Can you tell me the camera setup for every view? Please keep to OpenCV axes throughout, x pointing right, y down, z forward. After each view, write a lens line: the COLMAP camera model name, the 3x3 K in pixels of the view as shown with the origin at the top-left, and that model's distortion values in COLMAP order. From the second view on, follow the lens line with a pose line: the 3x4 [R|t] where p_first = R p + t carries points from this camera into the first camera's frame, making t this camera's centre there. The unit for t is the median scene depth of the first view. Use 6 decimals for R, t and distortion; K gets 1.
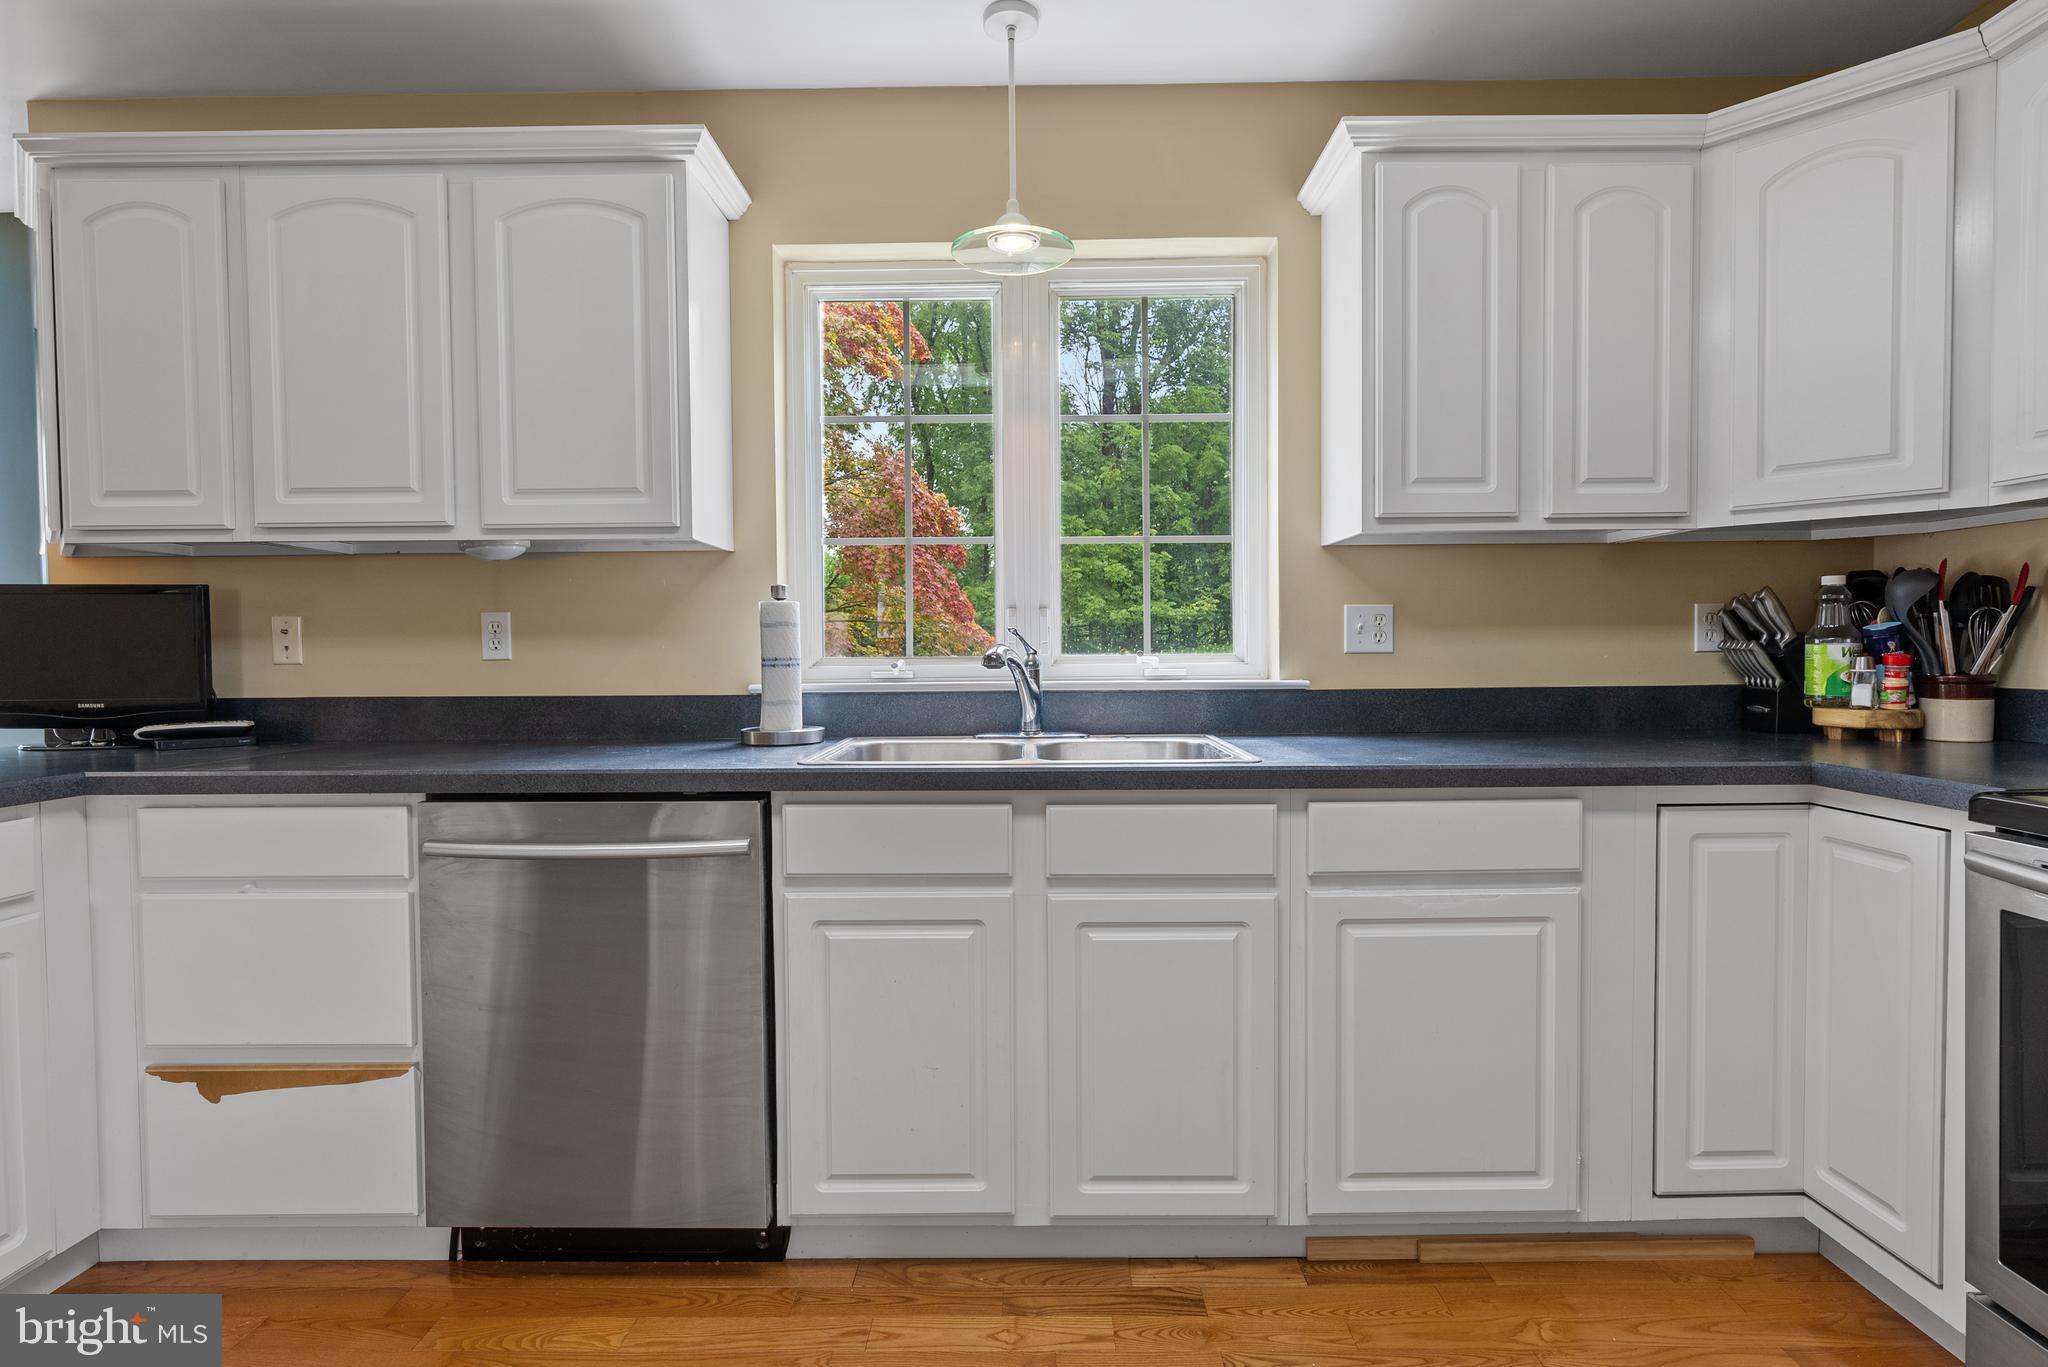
lens RADIAL K [[1033.9, 0, 1030.4], [0, 1033.9, 673.9], [0, 0, 1]] dist [-0.010059, 0.004092]
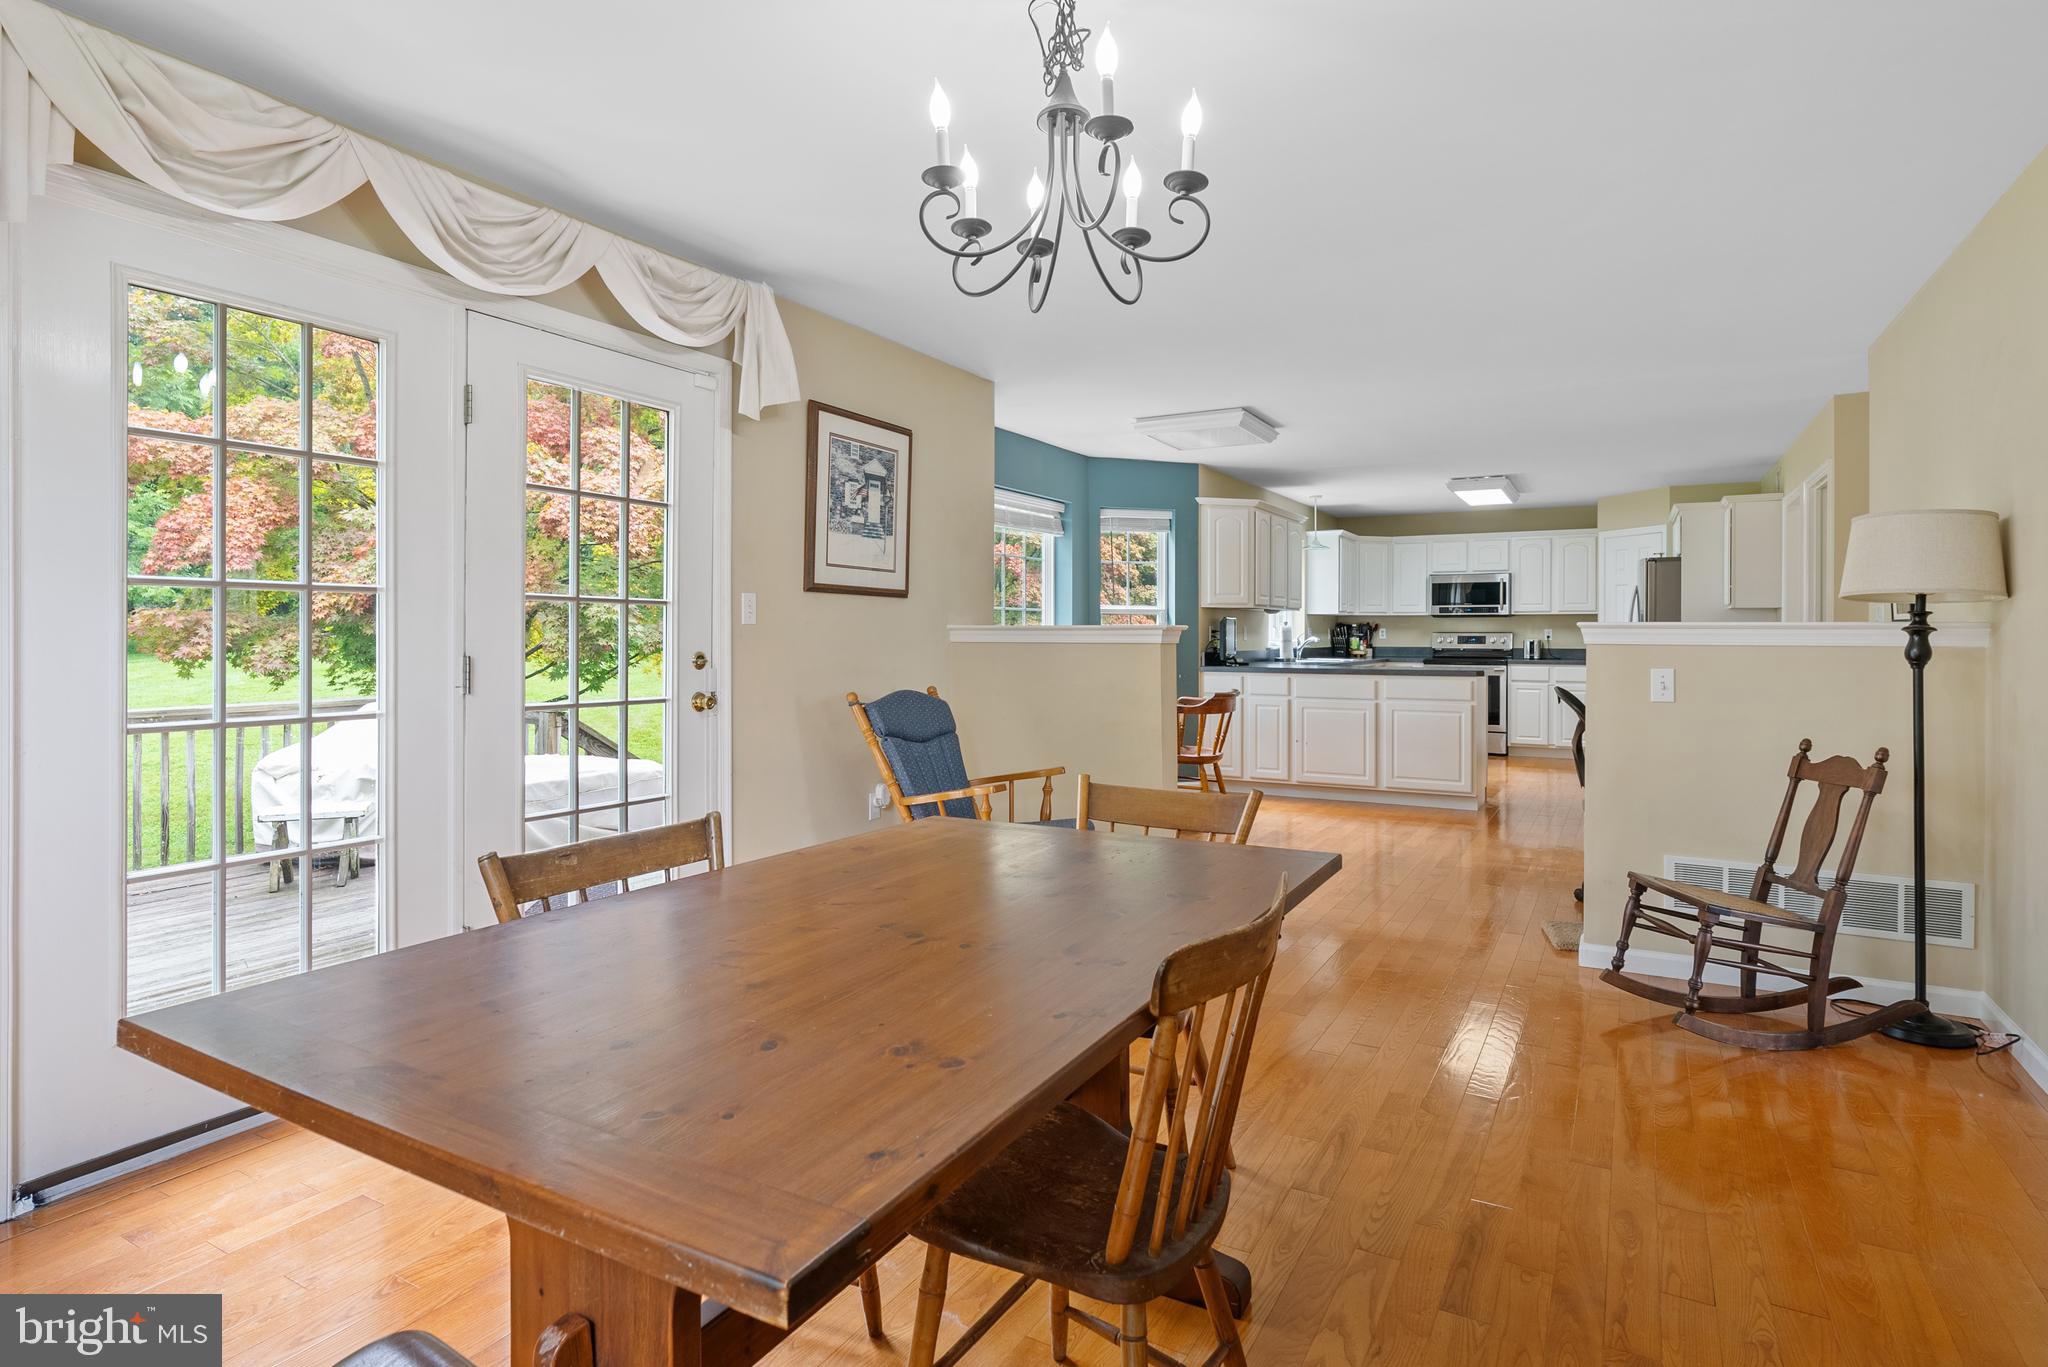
lens RADIAL K [[1033.9, 0, 1027.0], [0, 1033.9, 635.2], [0, 0, 1]] dist [-0.010059, 0.004092]
pose [[0.493009, 0.008830, 0.869980, -4.554242], [0.016630, 0.999670, -0.019570, 0.030602], [-0.869866, 0.024116, 0.492699, -0.095426]]
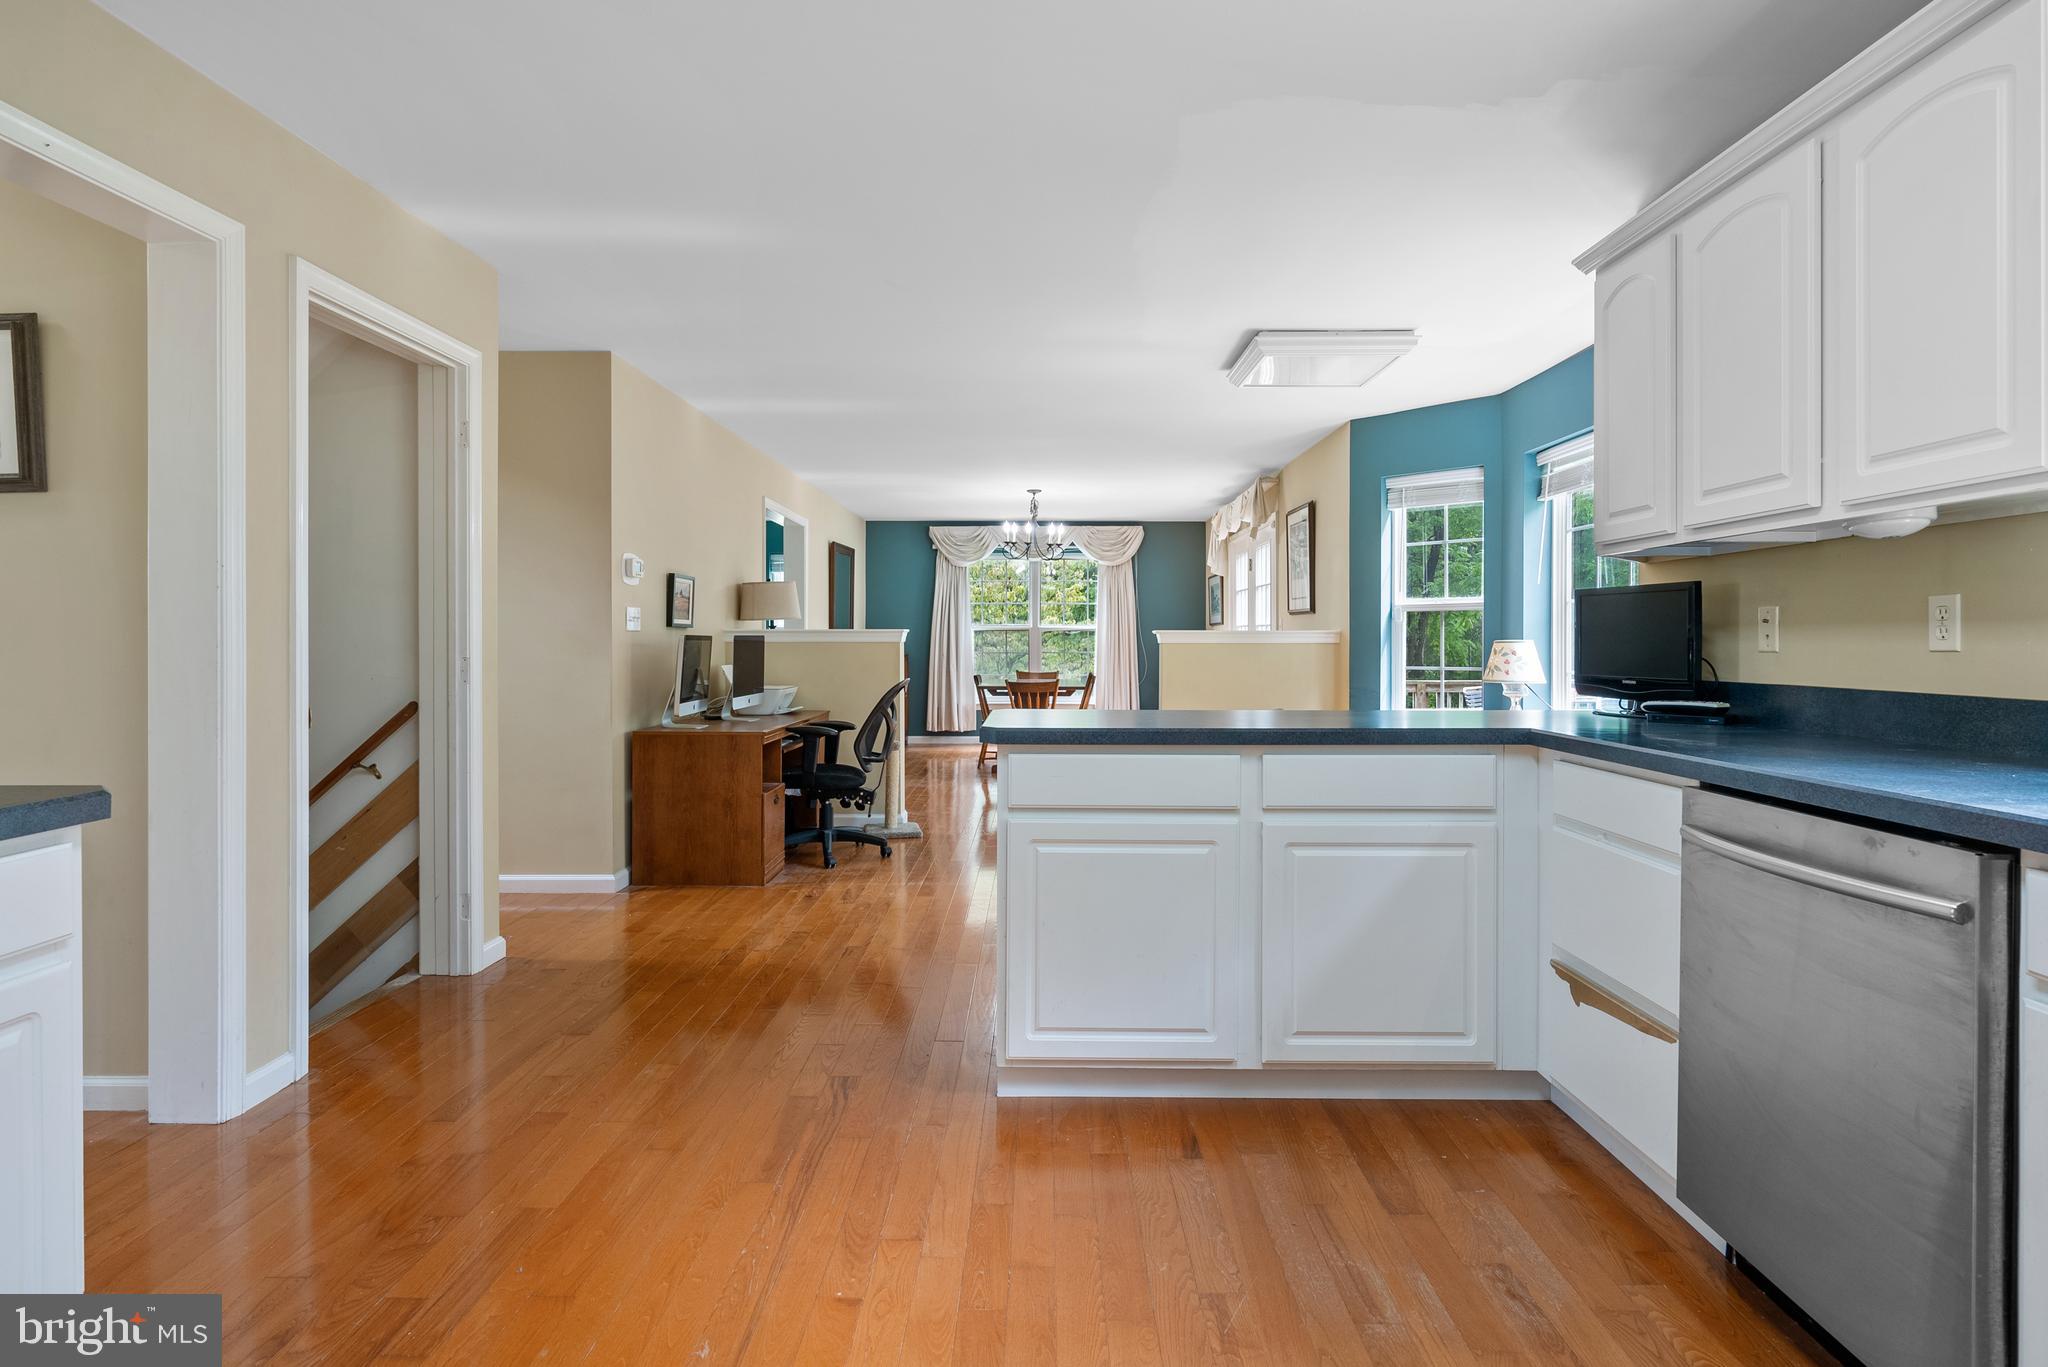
lens RADIAL K [[1033.9, 0, 1036.6], [0, 1033.9, 643.6], [0, 0, 1]] dist [-0.010059, 0.004092]
pose [[-0.000024, 0.009789, -0.999952, 0.380856], [-0.025523, 0.999626, 0.009787, -0.010704], [0.999674, 0.025522, 0.000225, 0.295977]]
